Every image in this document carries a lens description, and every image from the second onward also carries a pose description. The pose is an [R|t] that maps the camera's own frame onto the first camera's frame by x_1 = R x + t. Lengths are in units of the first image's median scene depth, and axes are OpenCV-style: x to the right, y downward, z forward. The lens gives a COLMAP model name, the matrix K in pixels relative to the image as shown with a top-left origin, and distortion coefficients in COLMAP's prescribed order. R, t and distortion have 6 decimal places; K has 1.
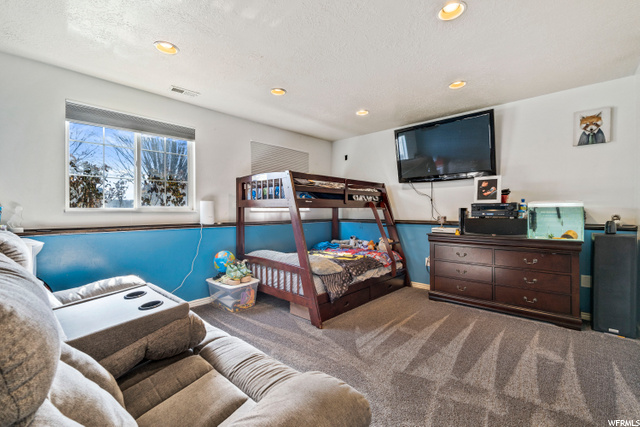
lens RADIAL K [[273.1, 0, 315.2], [0, 273.1, 211.1], [0, 0, 1]] dist [0.002373, 0.000254]
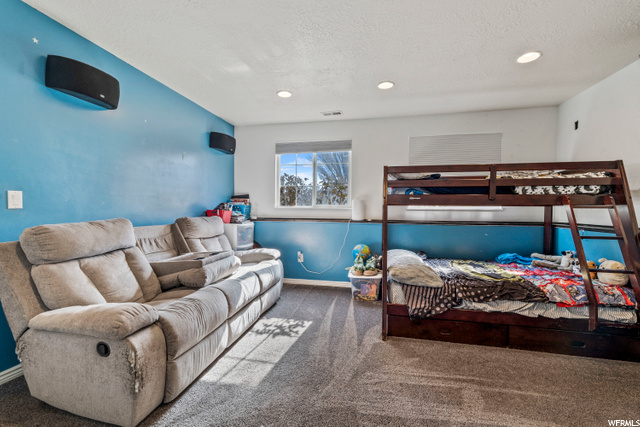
lens RADIAL K [[266.5, 0, 319.4], [0, 266.5, 214.9], [0, 0, 1]] dist [-0.001537, -0.000216]
pose [[0.528536, 0.027017, -0.848481, 0.512186], [-0.009379, 0.999618, 0.025987, -0.001674], [0.848859, -0.005778, 0.528588, 0.286178]]
